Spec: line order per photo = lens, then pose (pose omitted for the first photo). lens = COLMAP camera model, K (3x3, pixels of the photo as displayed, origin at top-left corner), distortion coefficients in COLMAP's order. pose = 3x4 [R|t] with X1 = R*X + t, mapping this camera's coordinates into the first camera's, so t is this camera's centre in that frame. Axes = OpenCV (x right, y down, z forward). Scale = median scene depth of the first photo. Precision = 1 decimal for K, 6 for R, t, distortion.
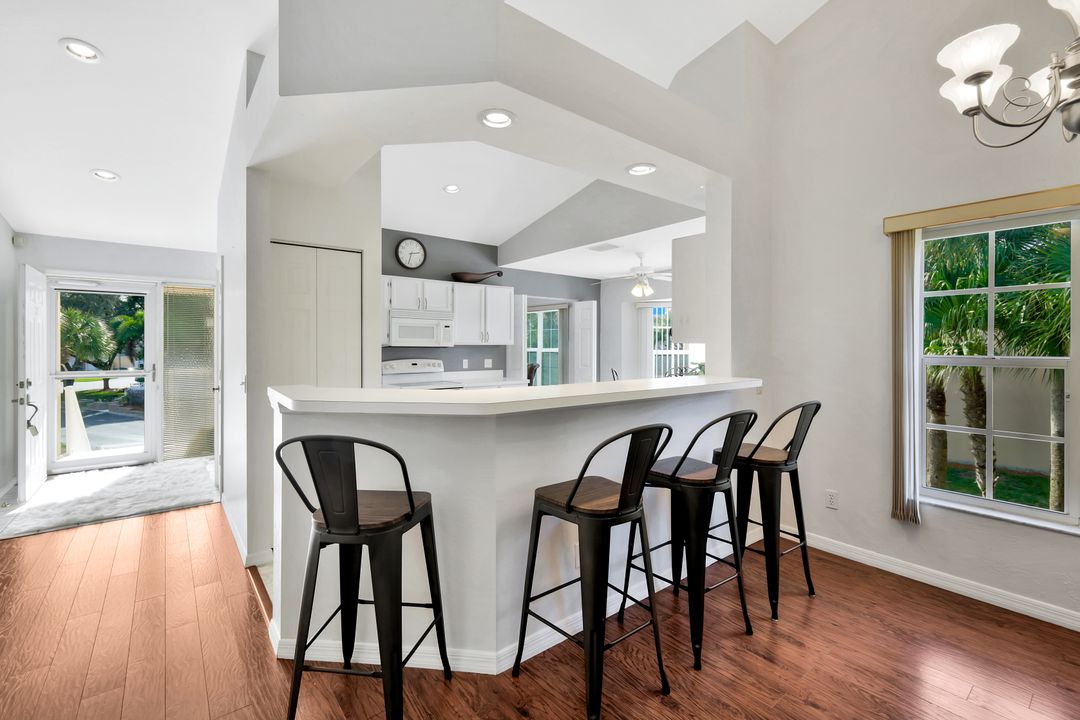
lens RADIAL K [[474.3, 0, 536.2], [0, 474.3, 346.7], [0, 0, 1]] dist [0.007902, 0.000960]
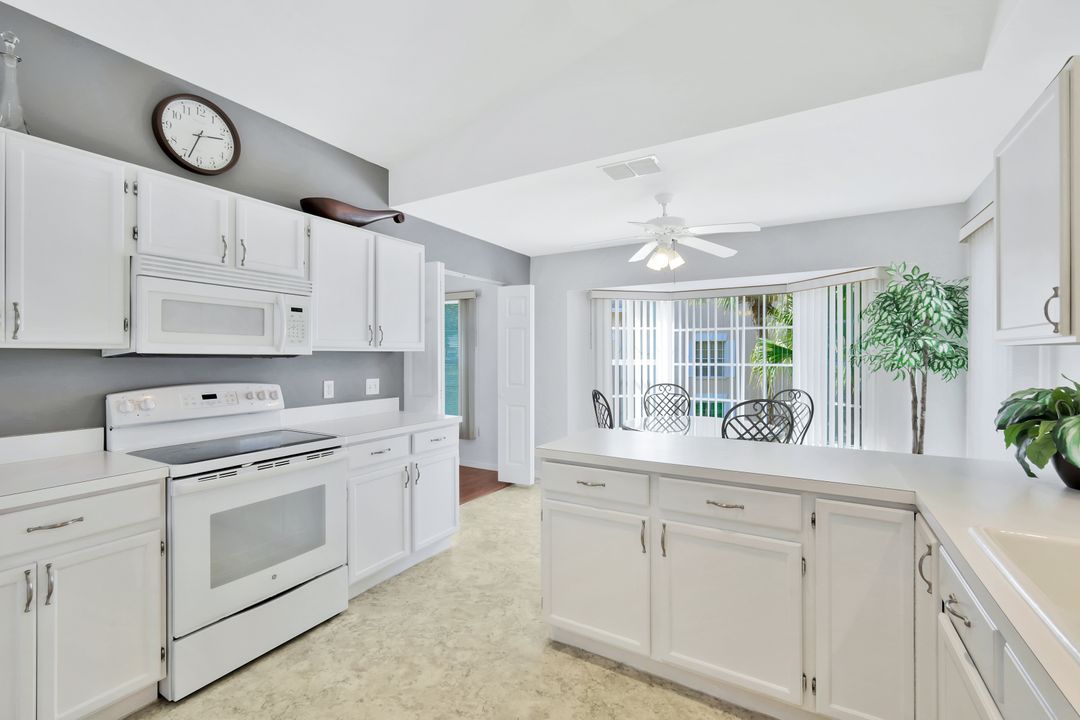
lens RADIAL K [[474.3, 0, 540.8], [0, 474.3, 356.5], [0, 0, 1]] dist [0.007902, 0.000960]
pose [[0.929758, -0.001757, 0.368168, -0.130180], [0.001452, 0.999998, 0.001103, 0.001233], [-0.368169, -0.000491, 0.929759, 0.468590]]
